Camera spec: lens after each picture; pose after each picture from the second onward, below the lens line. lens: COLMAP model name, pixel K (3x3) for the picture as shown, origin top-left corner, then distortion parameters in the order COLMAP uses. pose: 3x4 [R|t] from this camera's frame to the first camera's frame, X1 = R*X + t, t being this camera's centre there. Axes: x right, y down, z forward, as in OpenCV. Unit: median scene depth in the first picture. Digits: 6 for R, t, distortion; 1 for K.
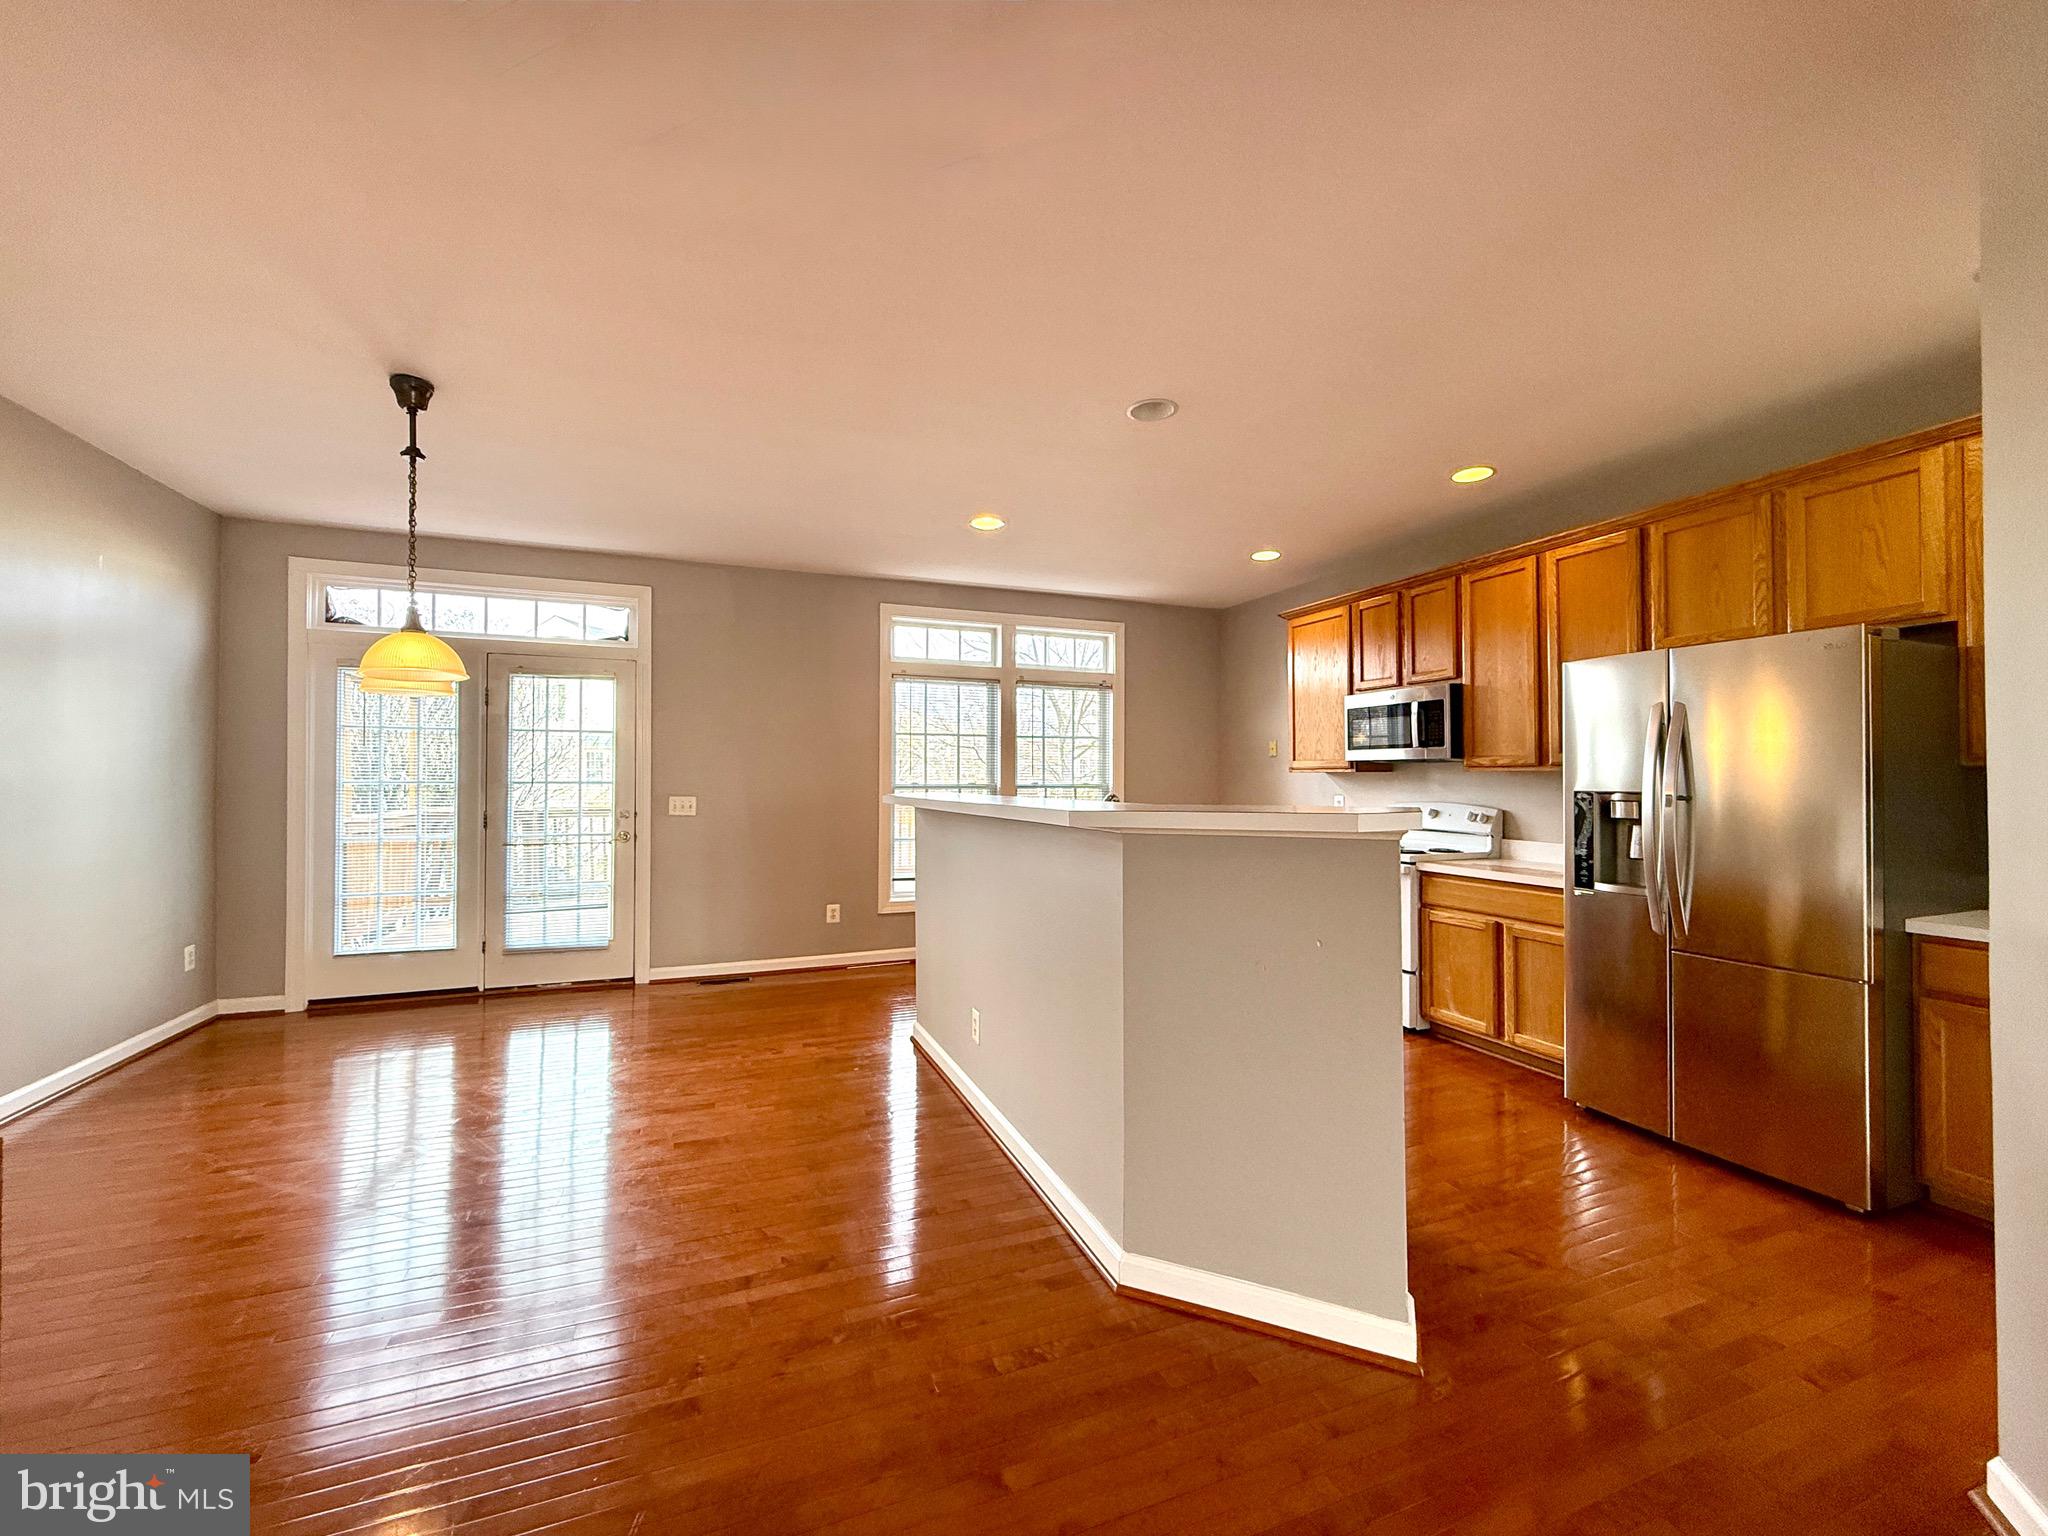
lens RADIAL K [[804.8, 0, 1024.0], [0, 804.8, 768.0], [0, 0, 1]] dist [0.003696, -0.000473]
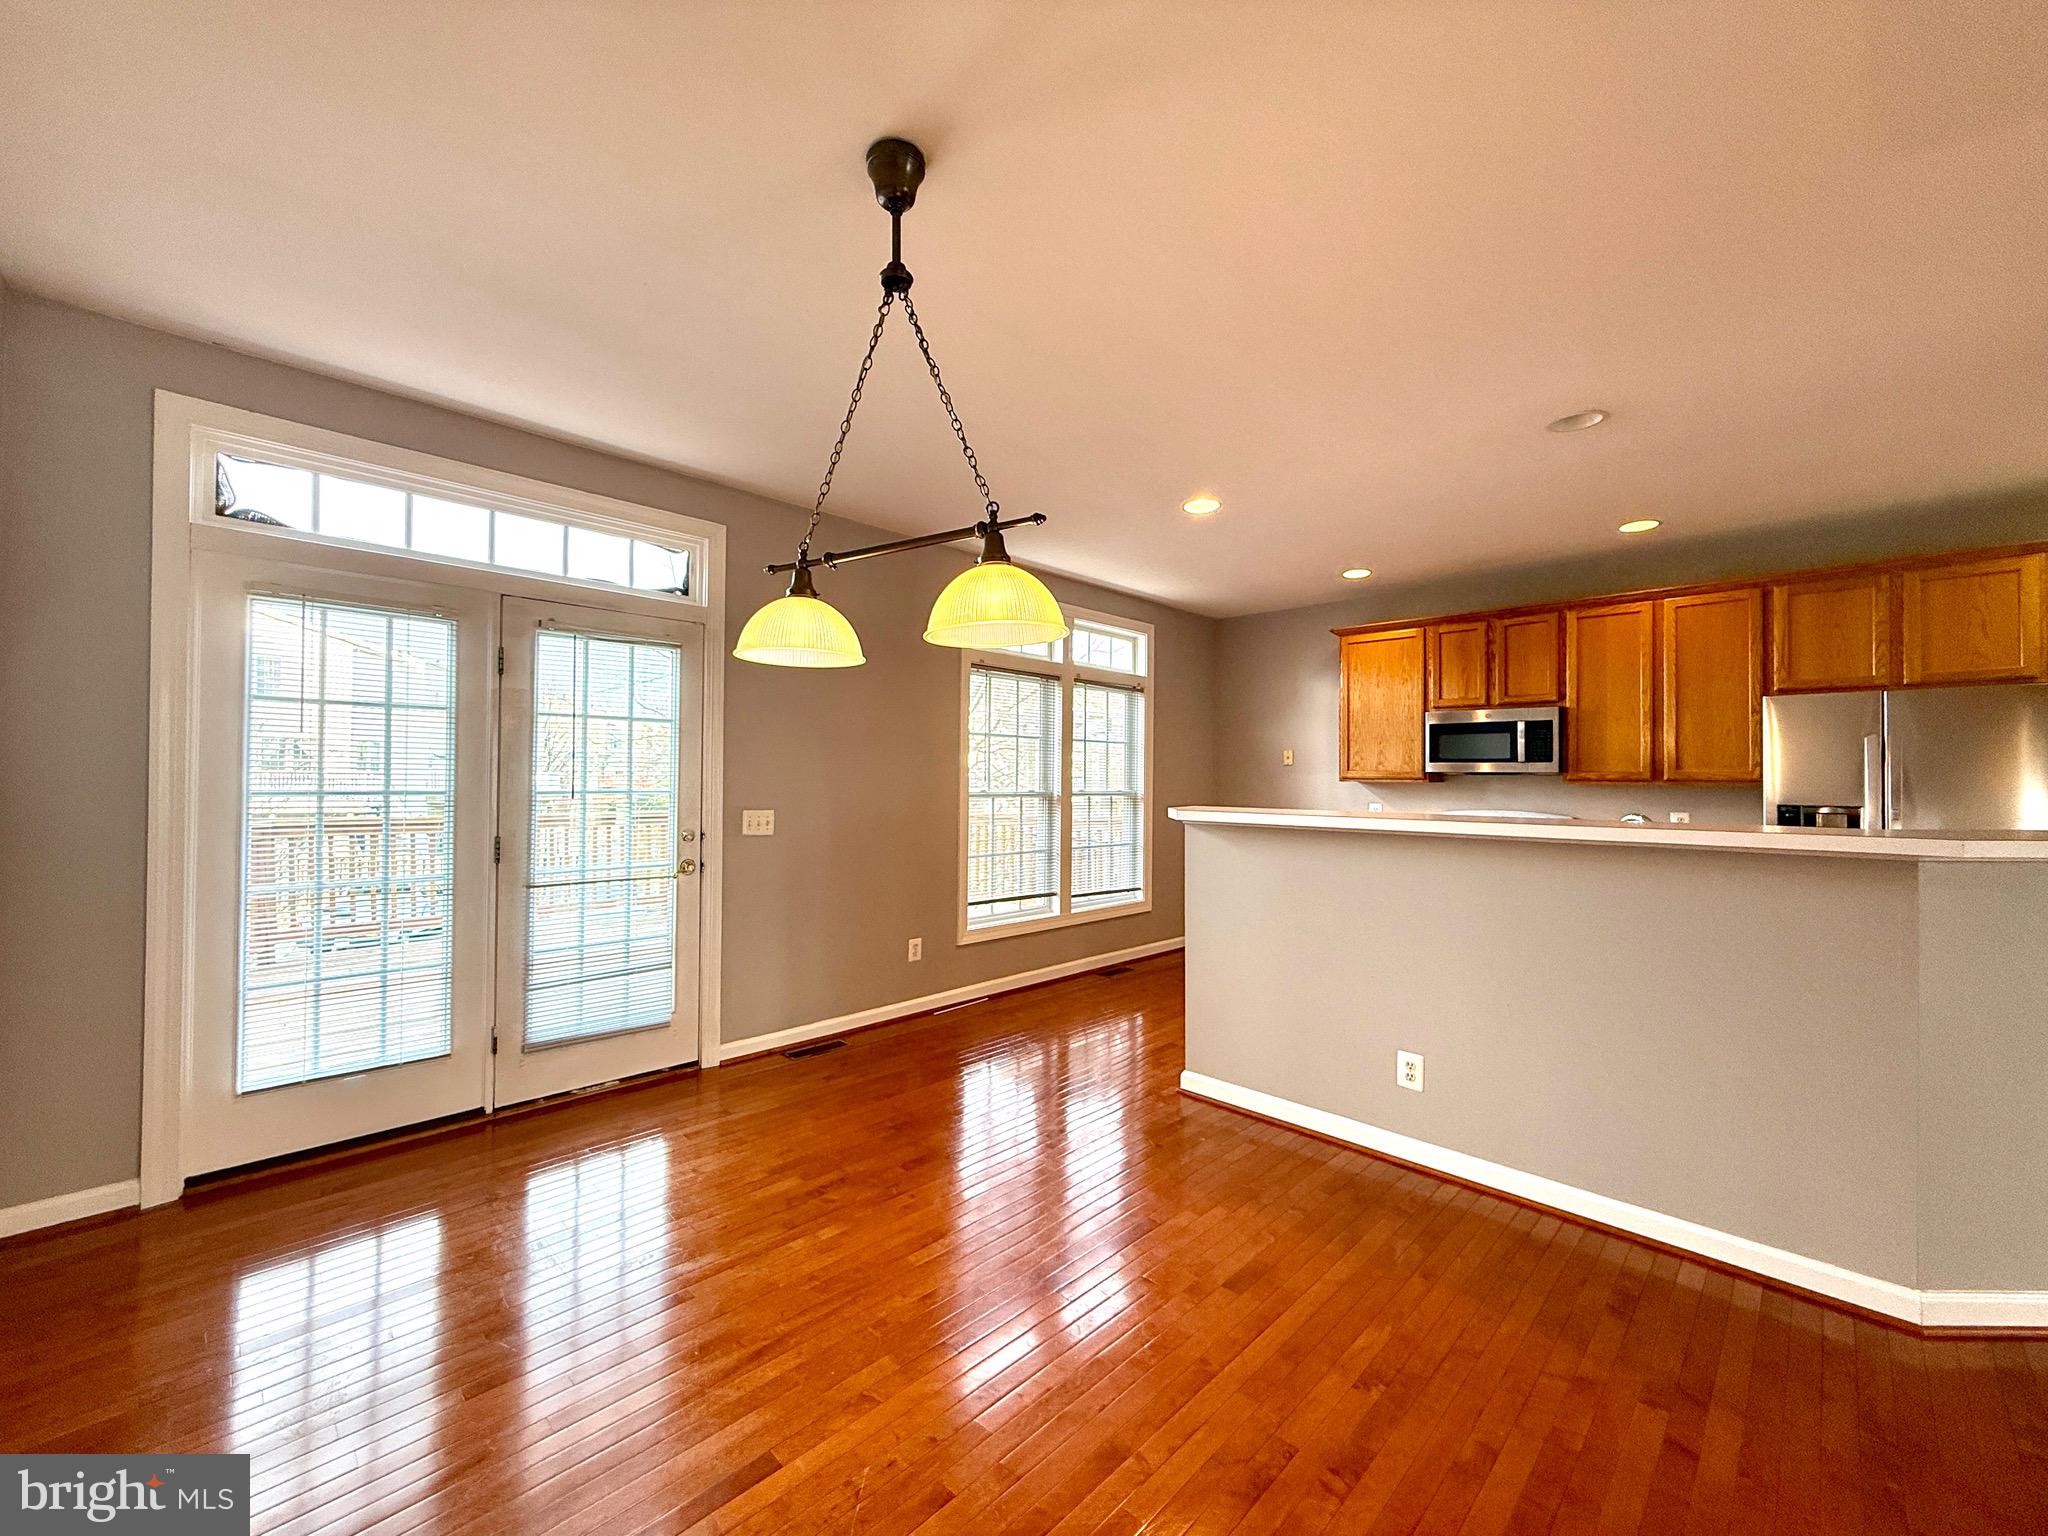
lens RADIAL K [[804.8, 0, 1024.0], [0, 804.8, 768.0], [0, 0, 1]] dist [0.003696, -0.000473]
pose [[0.916460, 0.011820, 0.399951, -0.544294], [-0.012794, 0.999918, -0.000235, -0.007425], [-0.399921, -0.004901, 0.916537, 0.233468]]
